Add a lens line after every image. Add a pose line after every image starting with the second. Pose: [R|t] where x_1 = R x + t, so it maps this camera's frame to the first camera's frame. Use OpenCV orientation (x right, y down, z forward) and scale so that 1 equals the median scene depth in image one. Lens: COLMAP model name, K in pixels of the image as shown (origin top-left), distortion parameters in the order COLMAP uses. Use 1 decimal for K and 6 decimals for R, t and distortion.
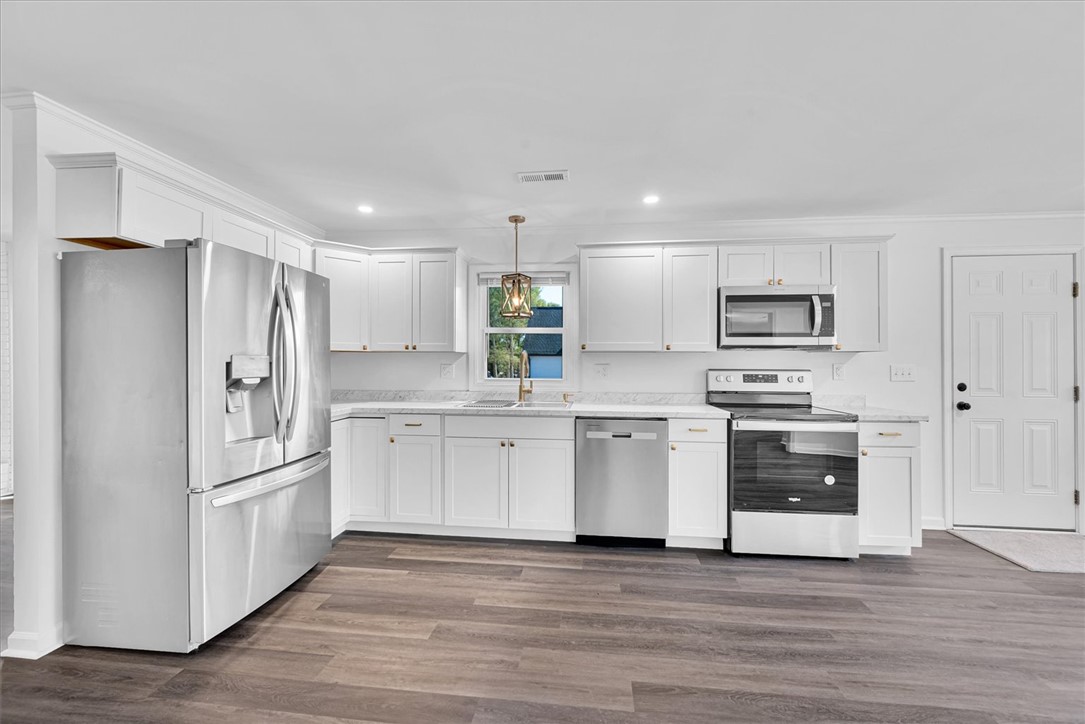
lens RADIAL K [[430.7, 0, 546.7], [0, 430.7, 361.2], [0, 0, 1]] dist [0.000228, 0.000099]
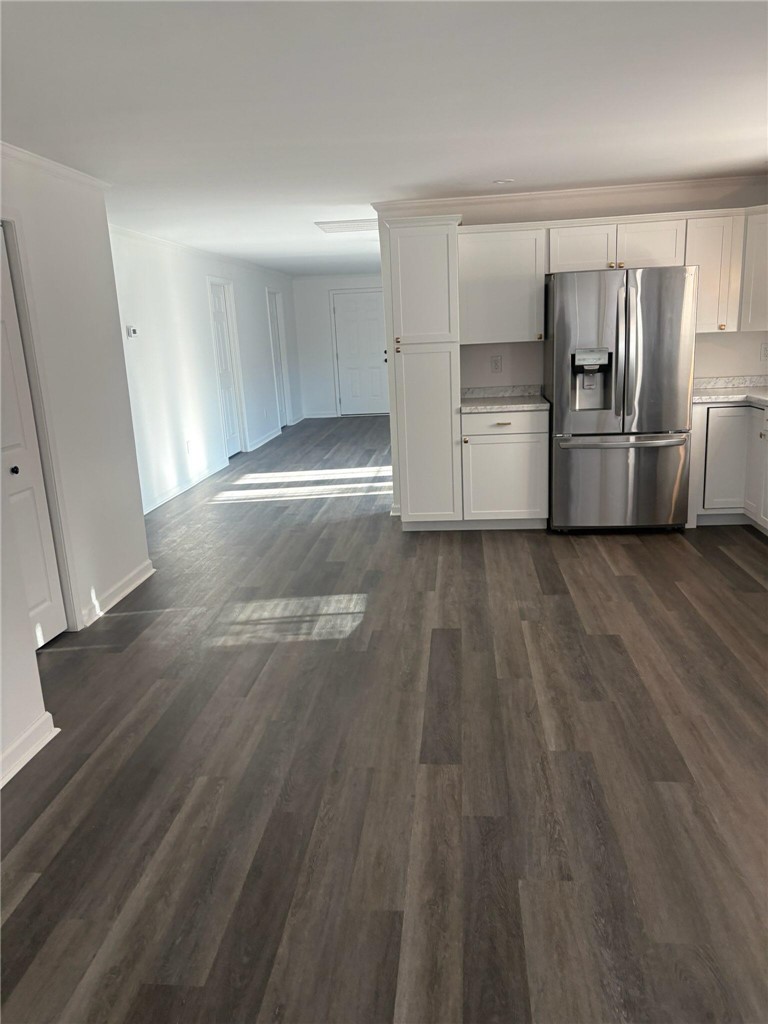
lens RADIAL K [[759.3, 0, 384.0], [0, 759.3, 512.0], [0, 0, 1]] dist [0.065599, 0.000703]
pose [[0.025072, 0.234560, -0.971778, 1.381491], [0.046287, 0.970769, 0.235511, -0.086411], [0.998614, -0.050885, 0.013482, 0.201082]]
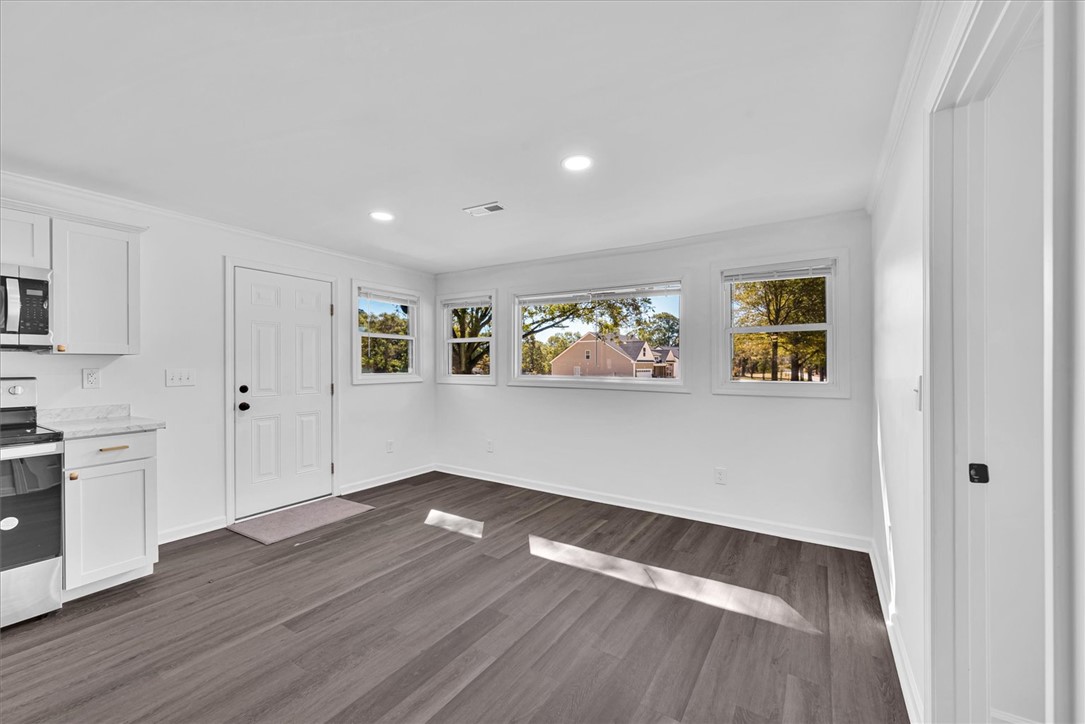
lens RADIAL K [[430.7, 0, 546.7], [0, 430.7, 361.2], [0, 0, 1]] dist [0.000228, 0.000099]
pose [[0.428771, 0.003261, 0.903408, 0.372961], [-0.000132, 0.999994, -0.003548, -0.006546], [-0.903413, 0.001402, 0.428768, -0.175907]]
